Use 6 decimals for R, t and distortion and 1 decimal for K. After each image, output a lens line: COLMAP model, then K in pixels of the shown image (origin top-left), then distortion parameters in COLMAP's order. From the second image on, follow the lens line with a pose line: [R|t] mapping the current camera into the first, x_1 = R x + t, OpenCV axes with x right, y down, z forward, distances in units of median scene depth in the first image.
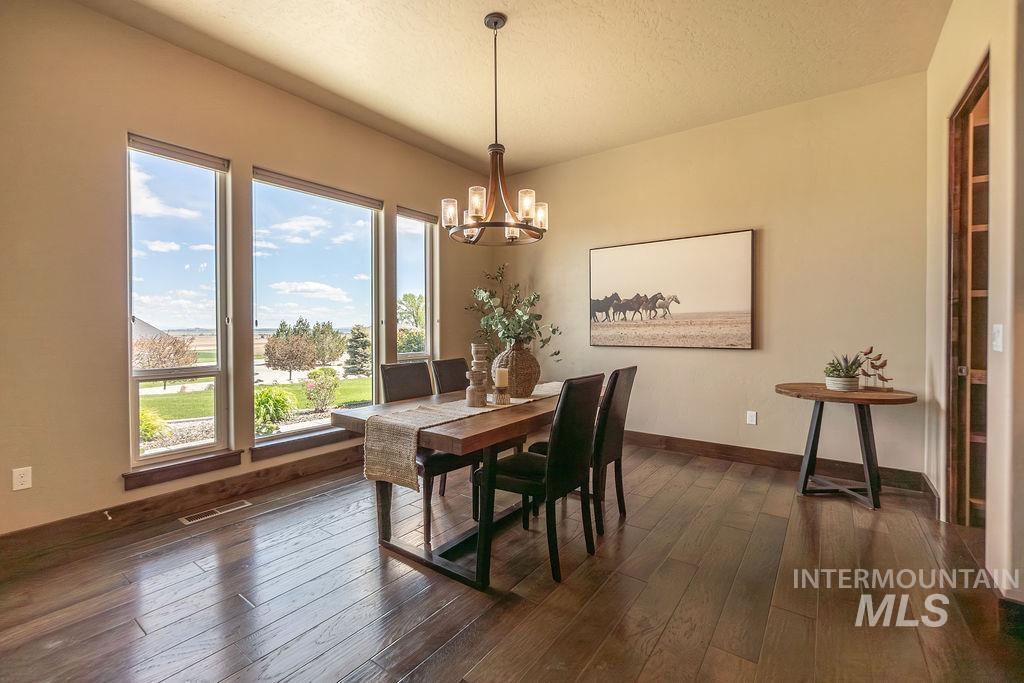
lens RADIAL K [[443.4, 0, 510.7], [0, 443.4, 333.9], [0, 0, 1]] dist [-0.008817, 0.001892]
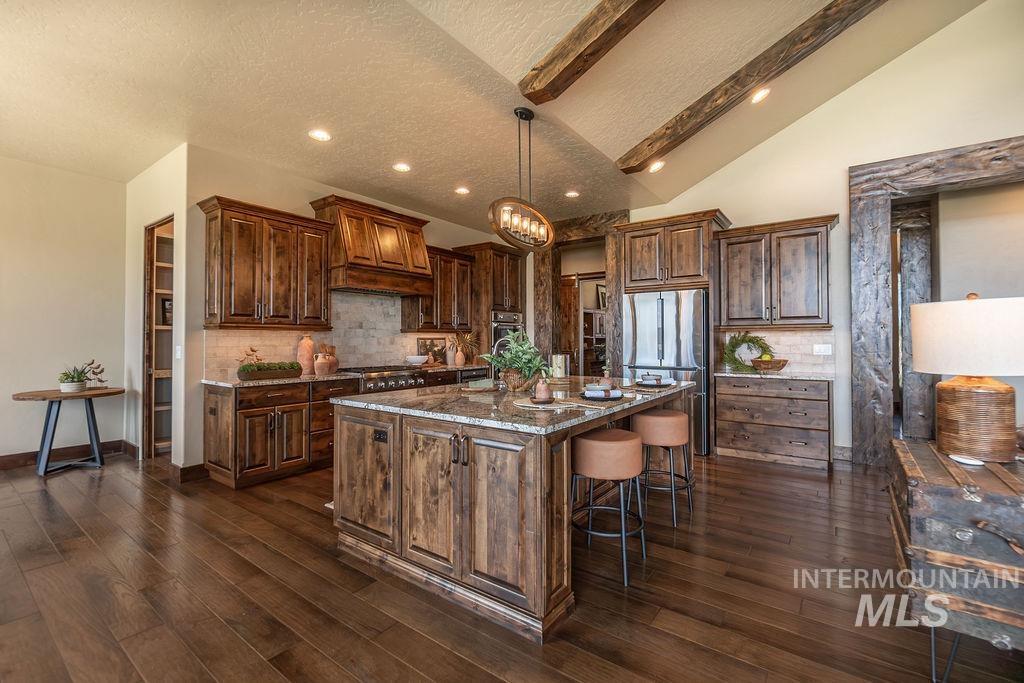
lens RADIAL K [[443.4, 0, 504.7], [0, 443.4, 336.6], [0, 0, 1]] dist [-0.008817, 0.001892]
pose [[0.011866, 0.012580, 0.999850, -0.609696], [0.015561, 0.999797, -0.012764, -0.007996], [-0.999809, 0.015710, 0.011668, -0.372204]]
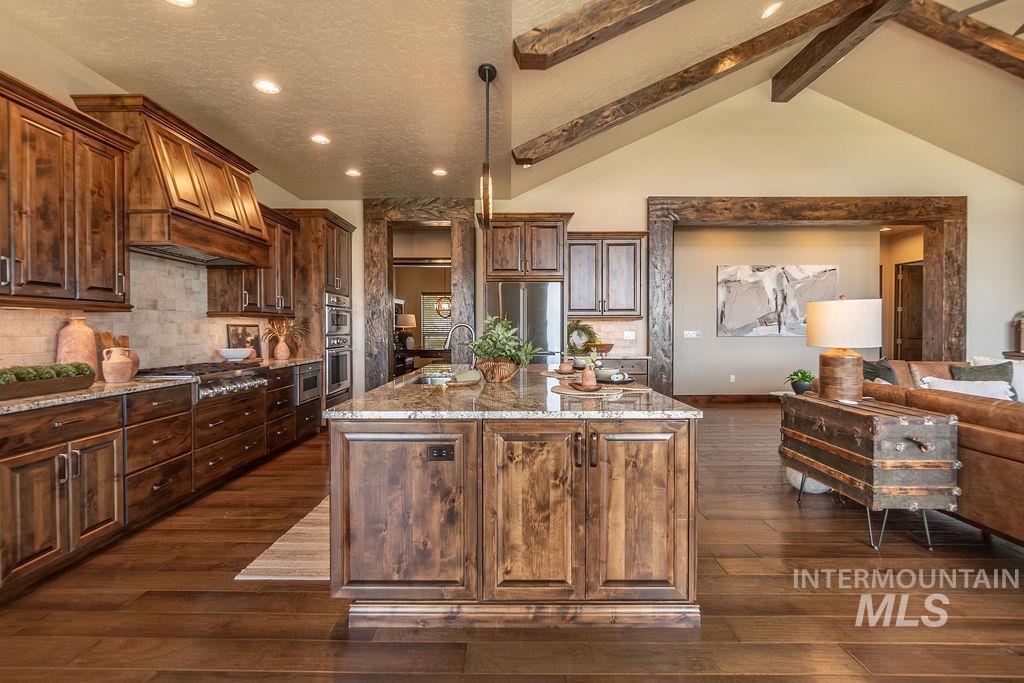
lens RADIAL K [[443.4, 0, 507.5], [0, 443.4, 335.0], [0, 0, 1]] dist [-0.008817, 0.001892]
pose [[-0.584888, -0.004578, 0.811101, -0.349657], [0.015696, 0.999733, 0.016961, -0.009435], [-0.810962, 0.022651, -0.584660, 0.127286]]
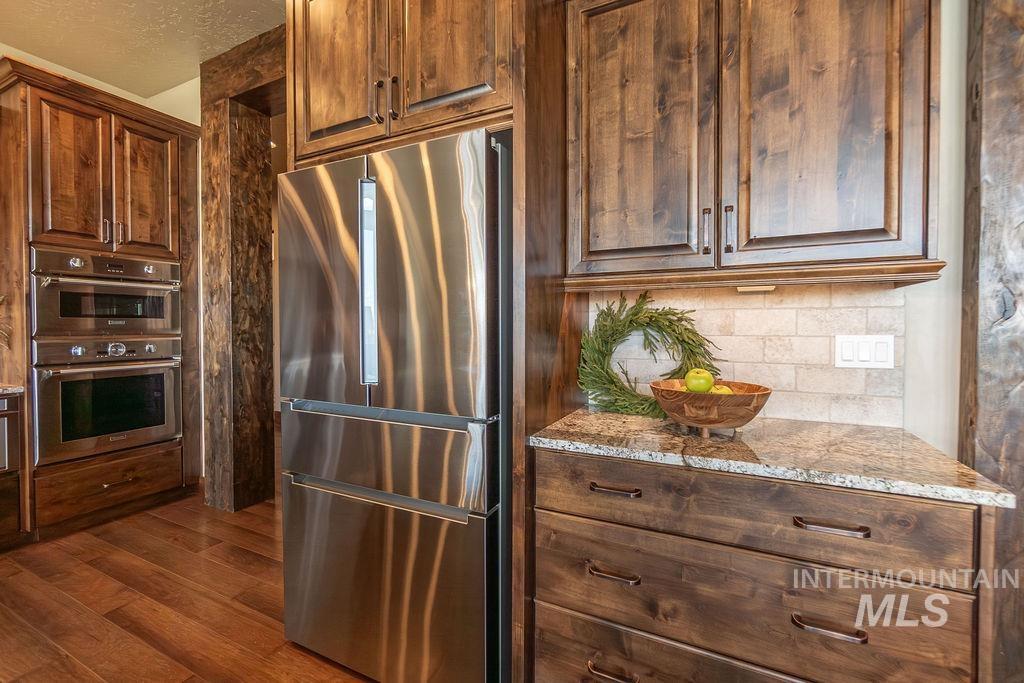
lens RADIAL K [[443.4, 0, 507.0], [0, 443.4, 336.6], [0, 0, 1]] dist [-0.008817, 0.001892]
pose [[-0.162184, -0.017536, 0.986605, 0.502914], [0.013592, 0.999708, 0.020004, 0.003527], [-0.986667, 0.016654, -0.161899, -0.982771]]
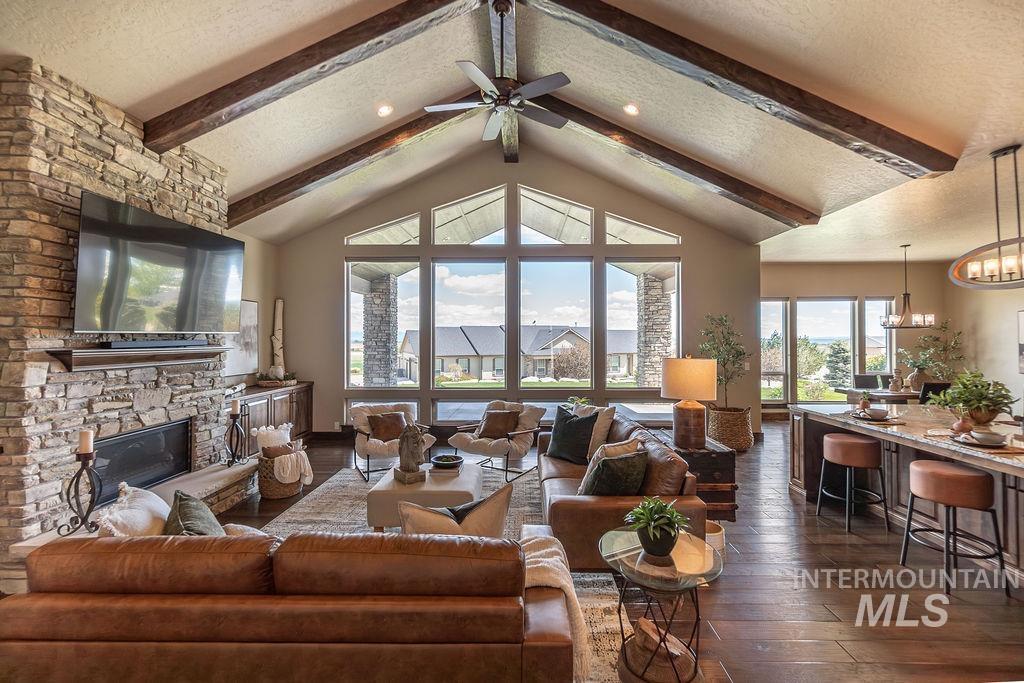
lens RADIAL K [[443.4, 0, 515.7], [0, 443.4, 332.7], [0, 0, 1]] dist [-0.008817, 0.001892]
pose [[0.572897, -0.008964, -0.819579, 0.650687], [-0.012656, 0.999724, -0.019781, -0.094546], [0.819530, 0.021705, 0.572625, -1.986918]]
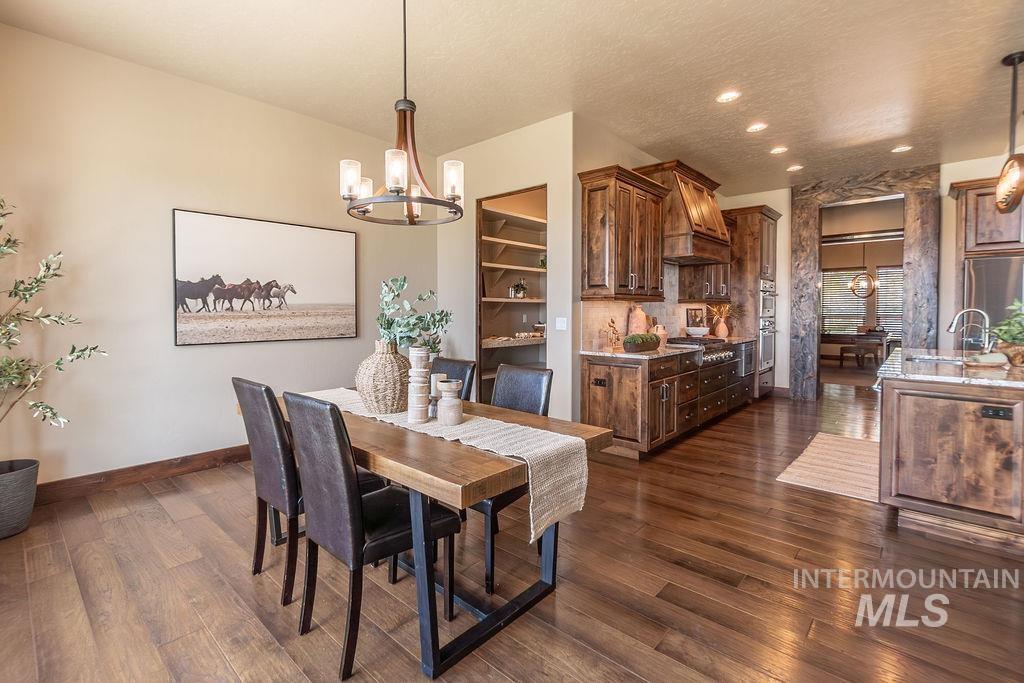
lens RADIAL K [[476.1, 0, 473.5], [0, 476.1, 319.1], [0, 0, 1]] dist [-0.011179, 0.005337]
pose [[0.136010, -0.014636, 0.990599, -0.738888], [0.014317, 0.999815, 0.012806, -0.027642], [-0.990604, 0.012441, 0.136195, 0.628651]]
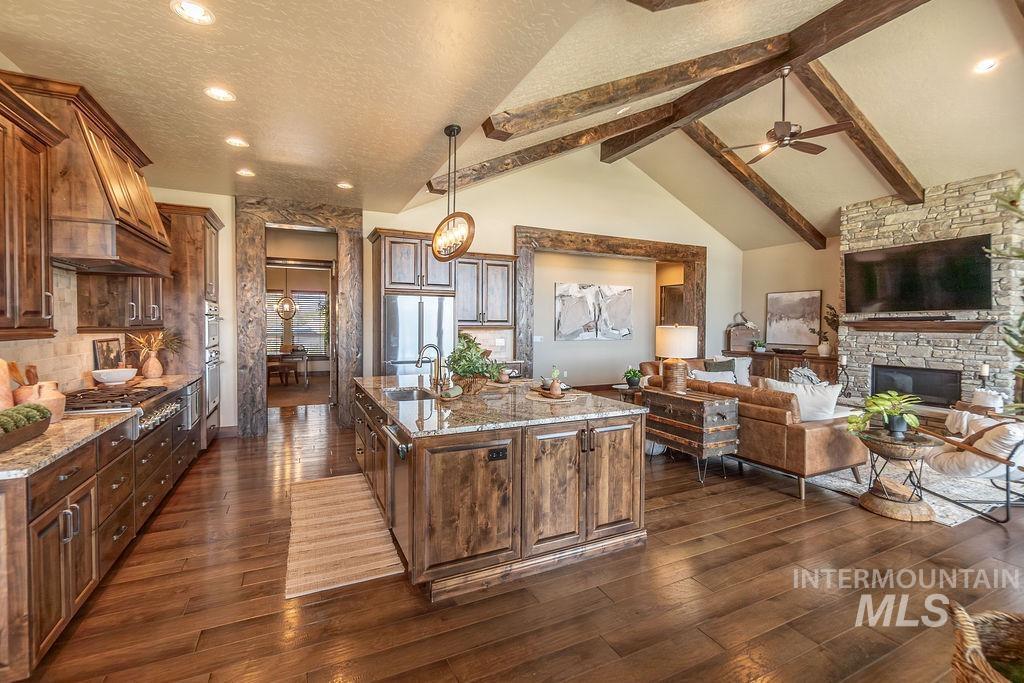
lens RADIAL K [[443.4, 0, 510.3], [0, 443.4, 335.0], [0, 0, 1]] dist [-0.008817, 0.001892]
pose [[-0.880635, -0.012280, 0.473636, -0.210554], [0.005134, 0.999358, 0.035457, -0.082871], [-0.473767, 0.033657, -0.880007, 0.529454]]
